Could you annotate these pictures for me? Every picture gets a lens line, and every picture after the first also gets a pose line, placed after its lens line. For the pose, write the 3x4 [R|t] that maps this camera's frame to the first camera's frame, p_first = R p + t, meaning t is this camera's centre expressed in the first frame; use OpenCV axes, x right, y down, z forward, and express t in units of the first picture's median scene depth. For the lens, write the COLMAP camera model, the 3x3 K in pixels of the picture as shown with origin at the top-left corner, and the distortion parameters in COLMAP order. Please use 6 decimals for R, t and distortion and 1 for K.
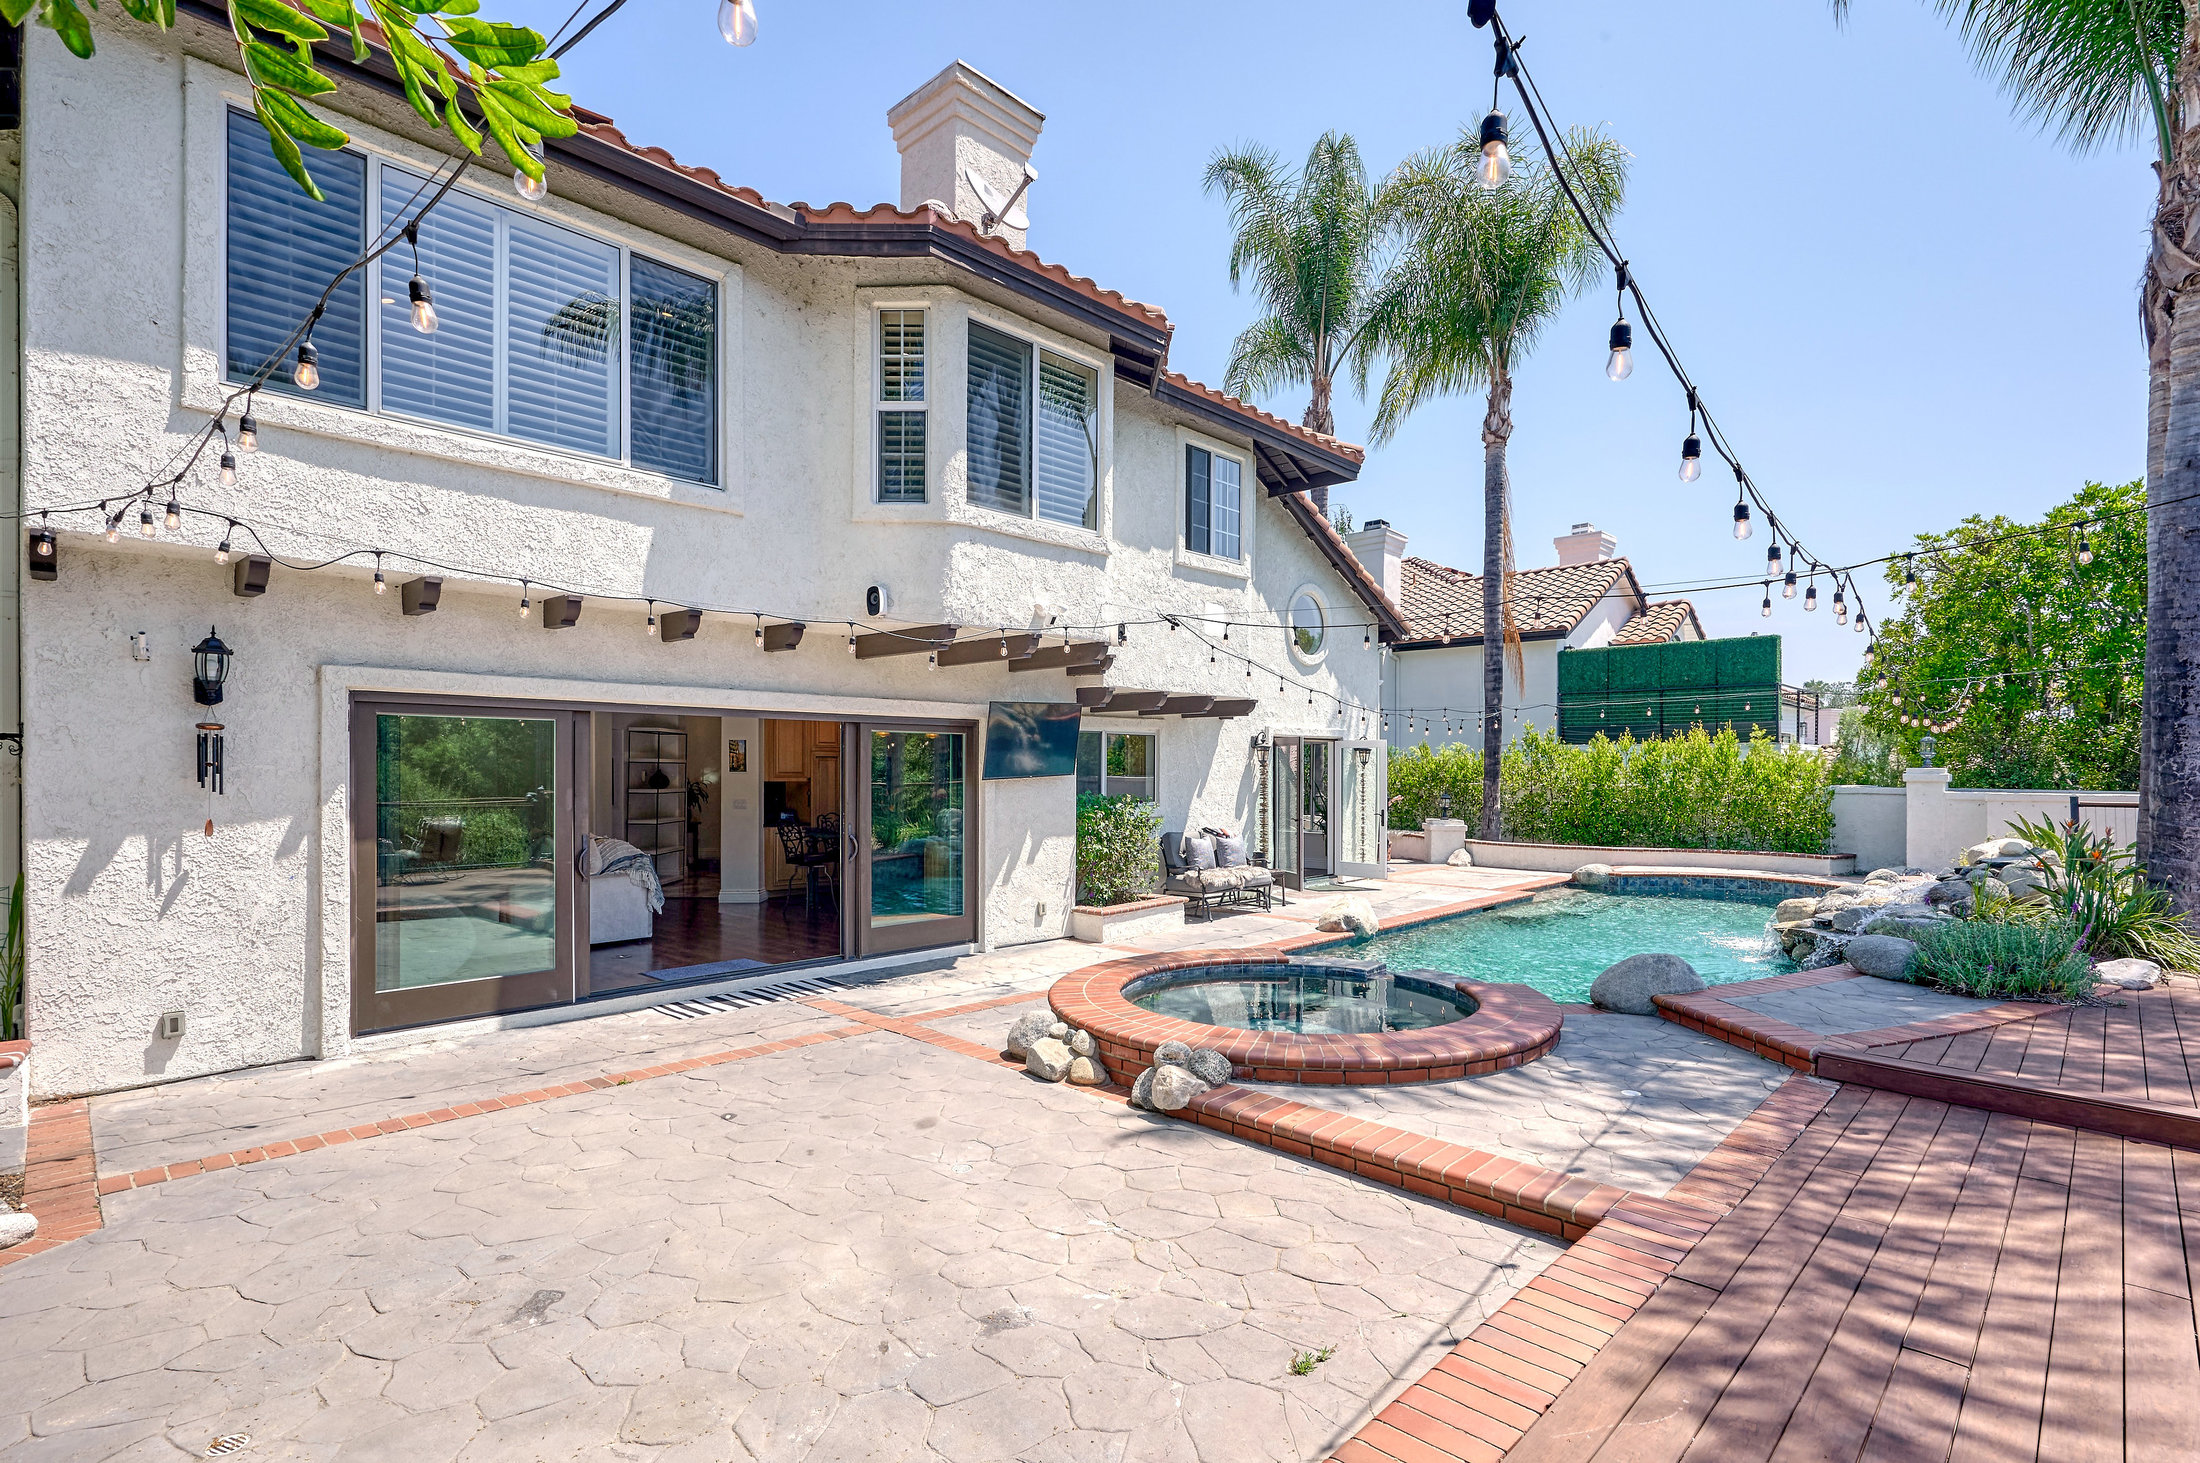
lens RADIAL K [[1037.2, 0, 1105.8], [0, 1037.2, 774.9], [0, 0, 1]] dist [-0.001059, 0.000362]
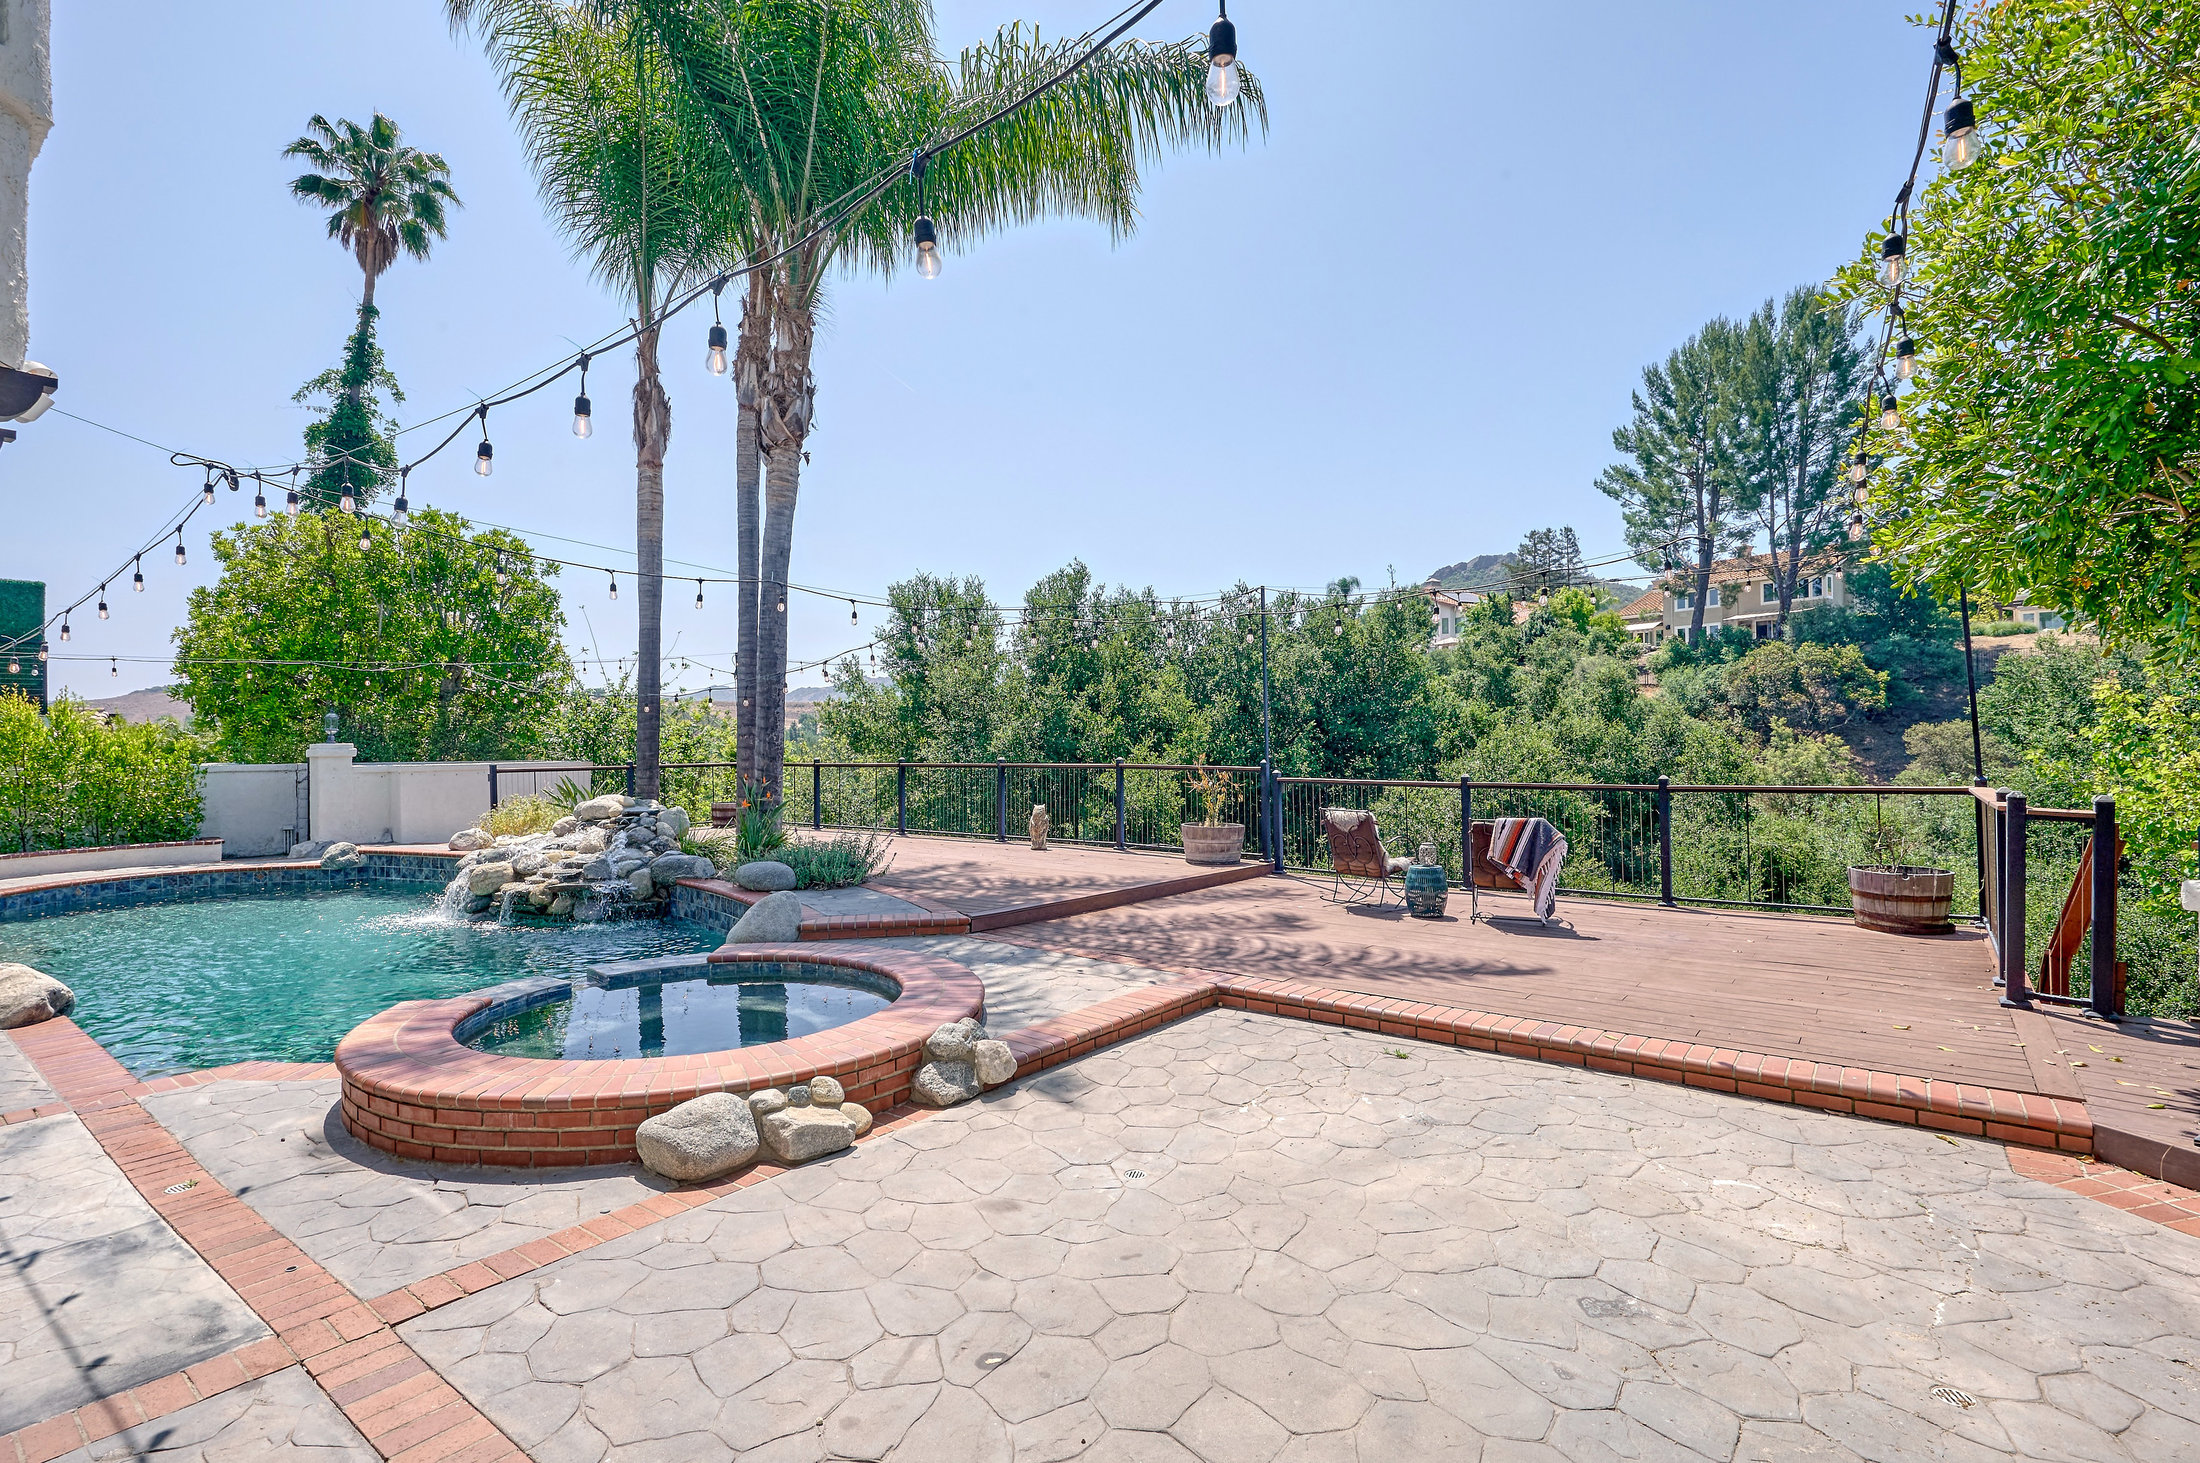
lens RADIAL K [[1037.2, 0, 1100.4], [0, 1037.2, 736.9], [0, 0, 1]] dist [-0.001059, 0.000362]
pose [[-0.105285, 0.003566, 0.994436, -0.813000], [0.015344, 0.999880, -0.001961, 0.001207], [-0.994324, 0.015052, -0.105327, 0.884278]]
